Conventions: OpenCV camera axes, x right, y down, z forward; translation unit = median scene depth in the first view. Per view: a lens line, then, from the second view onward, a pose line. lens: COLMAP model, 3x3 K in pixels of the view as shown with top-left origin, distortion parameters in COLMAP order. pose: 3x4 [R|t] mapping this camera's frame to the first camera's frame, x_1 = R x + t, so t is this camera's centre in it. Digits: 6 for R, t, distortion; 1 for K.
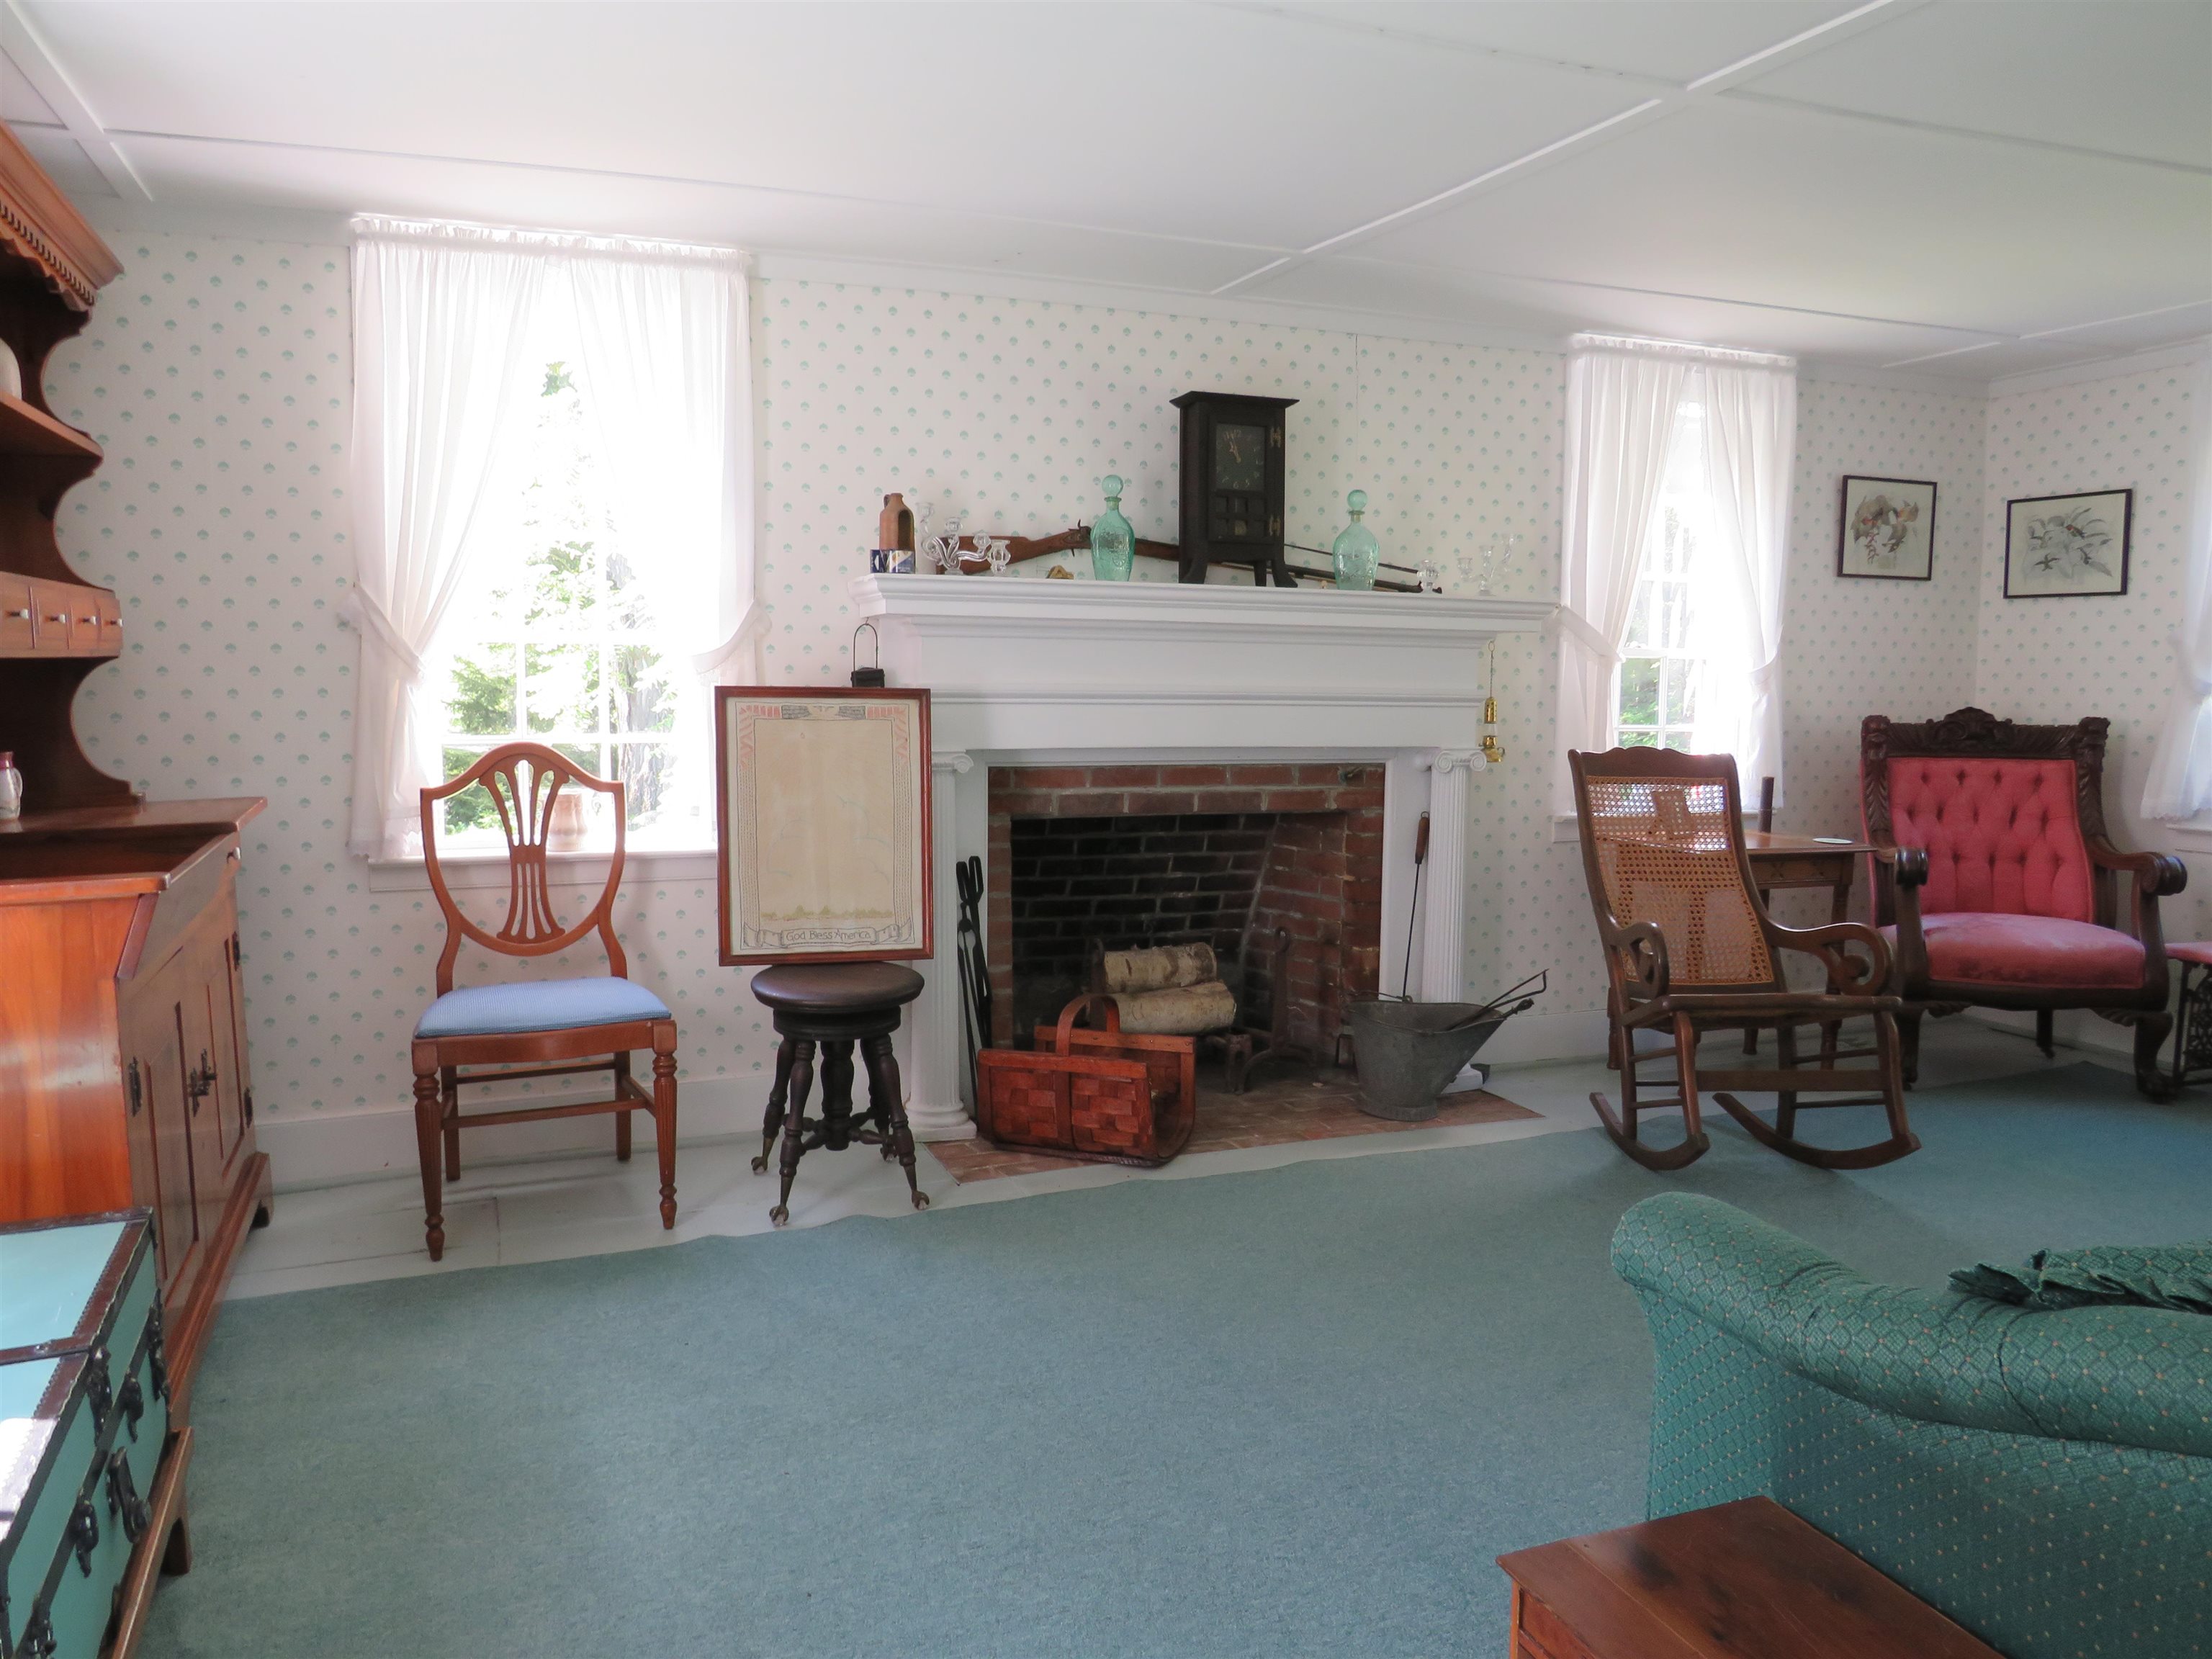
lens RADIAL K [[1575.7, 0, 1125.0], [0, 1575.7, 819.1], [0, 0, 1]] dist [-0.014236, 0.000019]
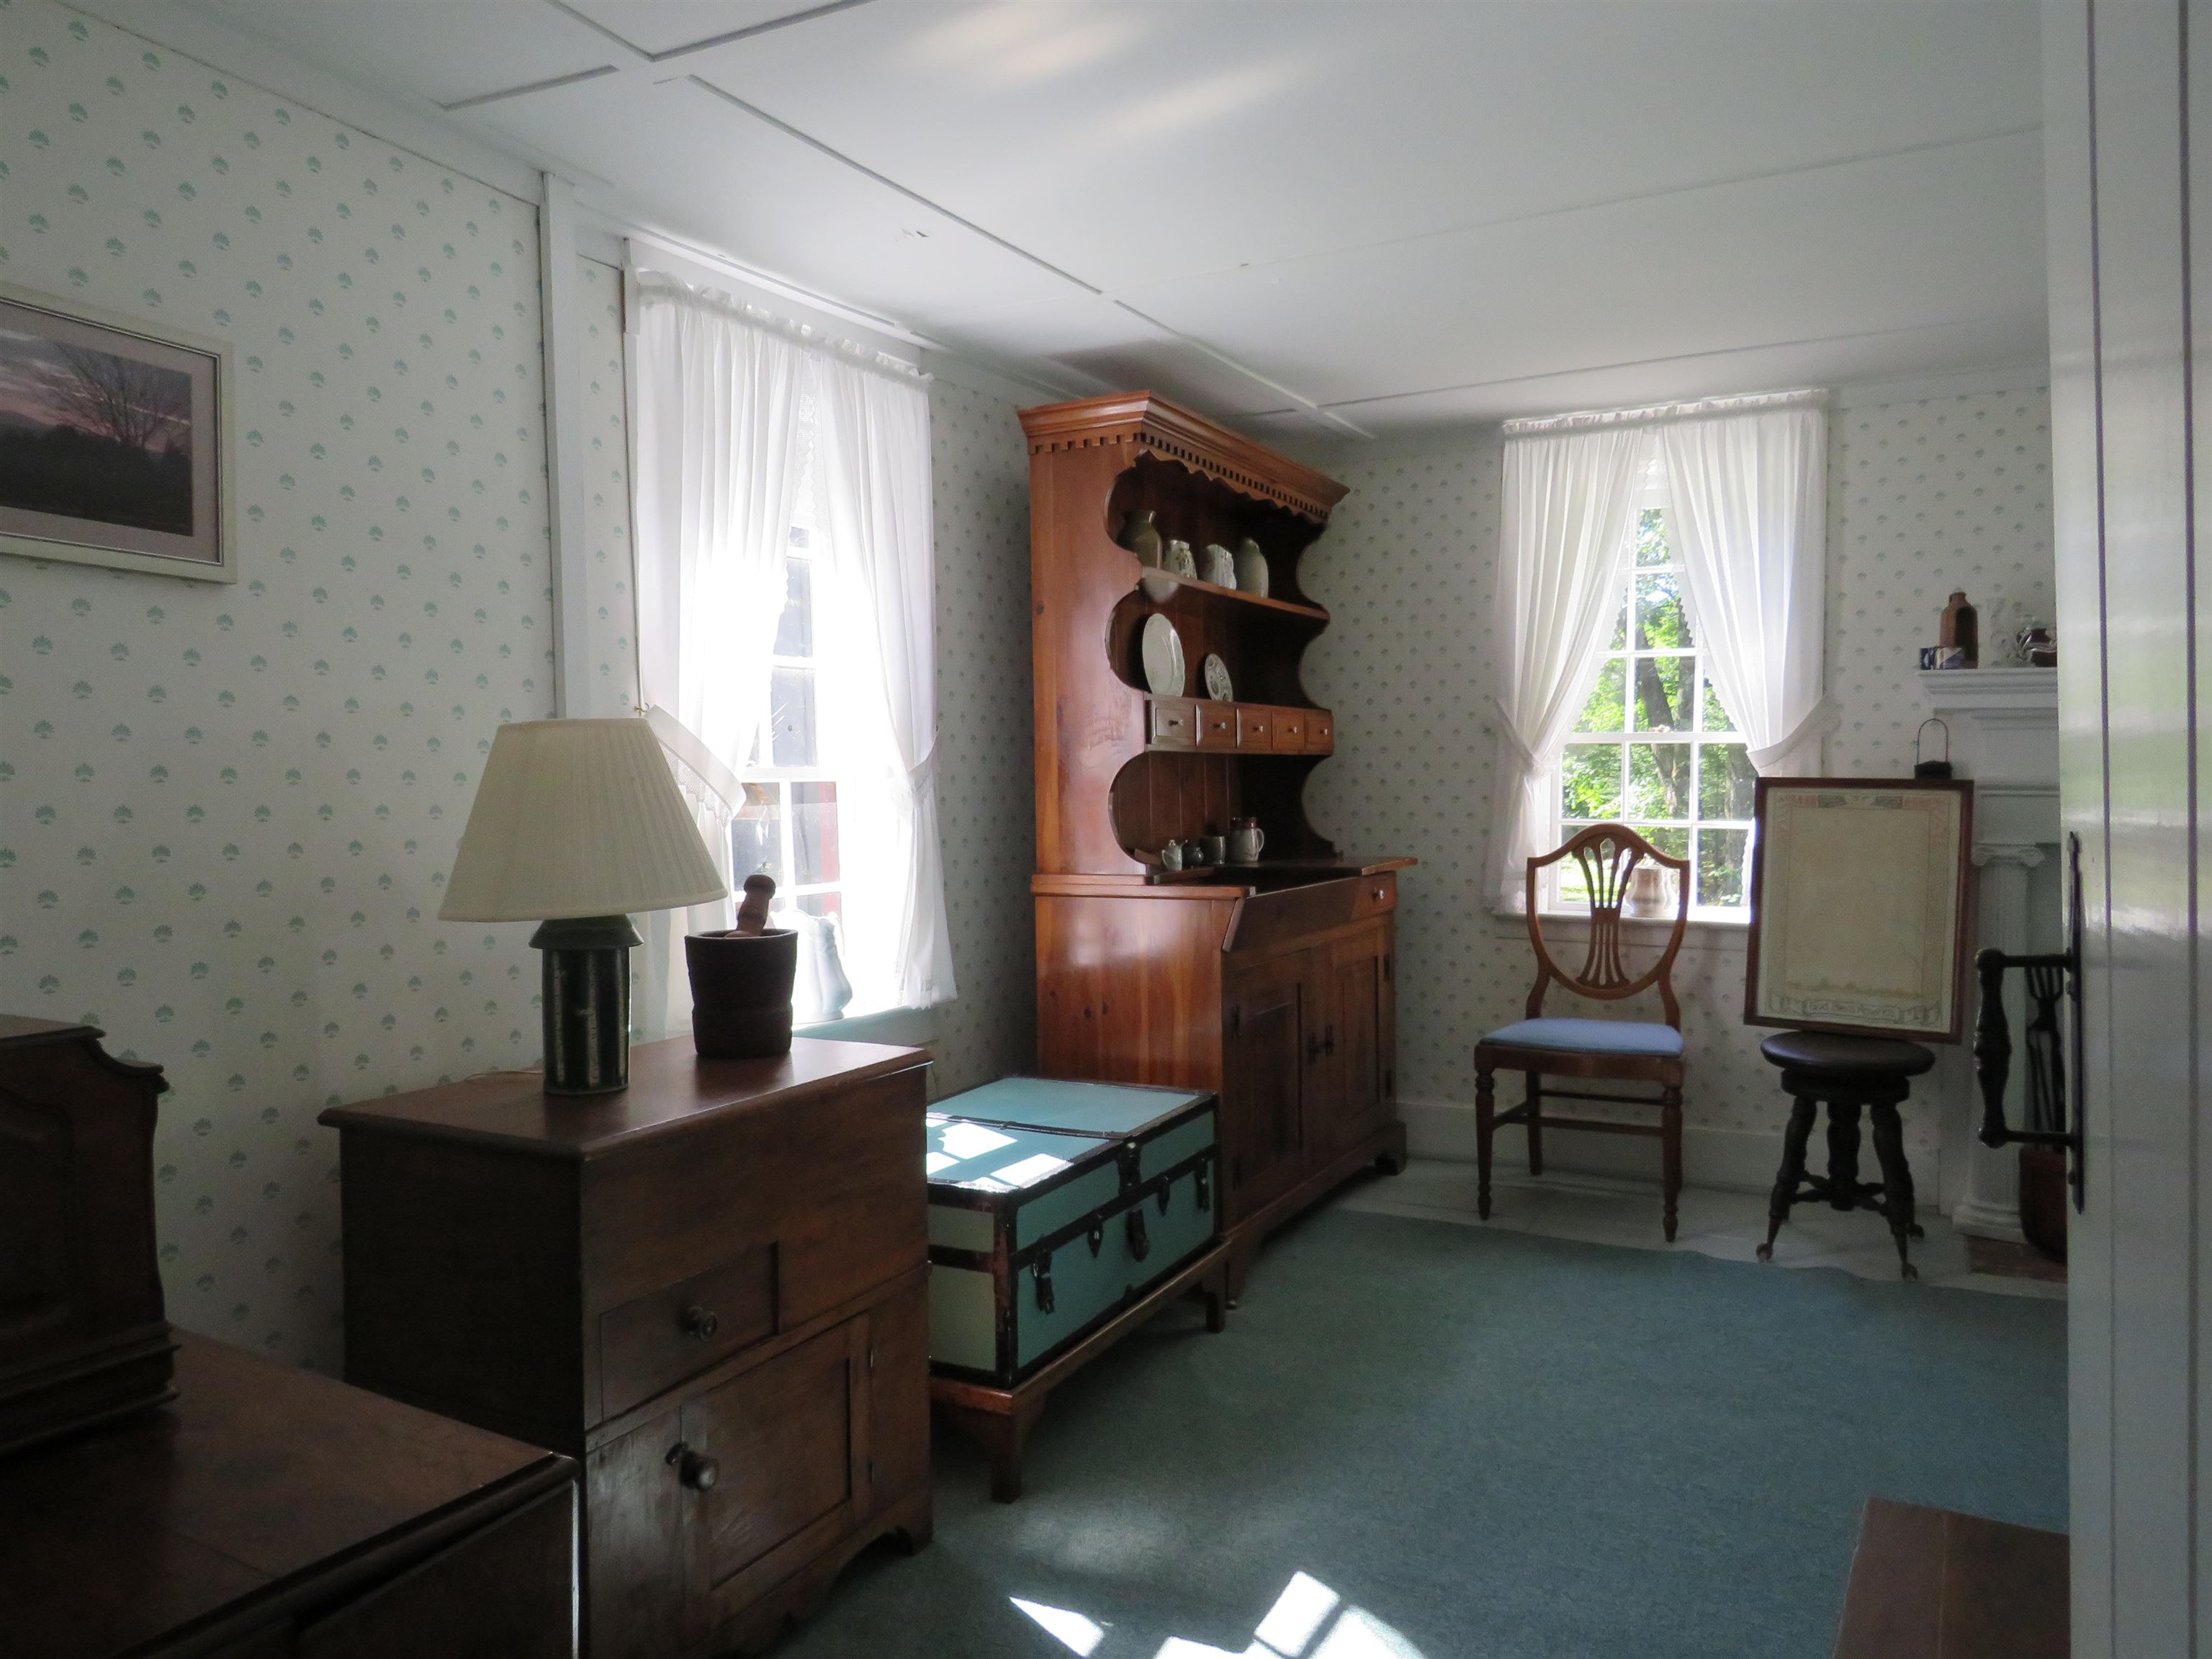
lens RADIAL K [[1575.7, 0, 1116.1], [0, 1575.7, 835.9], [0, 0, 1]] dist [-0.014236, 0.000019]
pose [[0.644401, 0.024354, -0.764300, 0.297707], [-0.074184, 0.996769, -0.030784, 0.025956], [0.761081, 0.076536, 0.644126, -0.073997]]
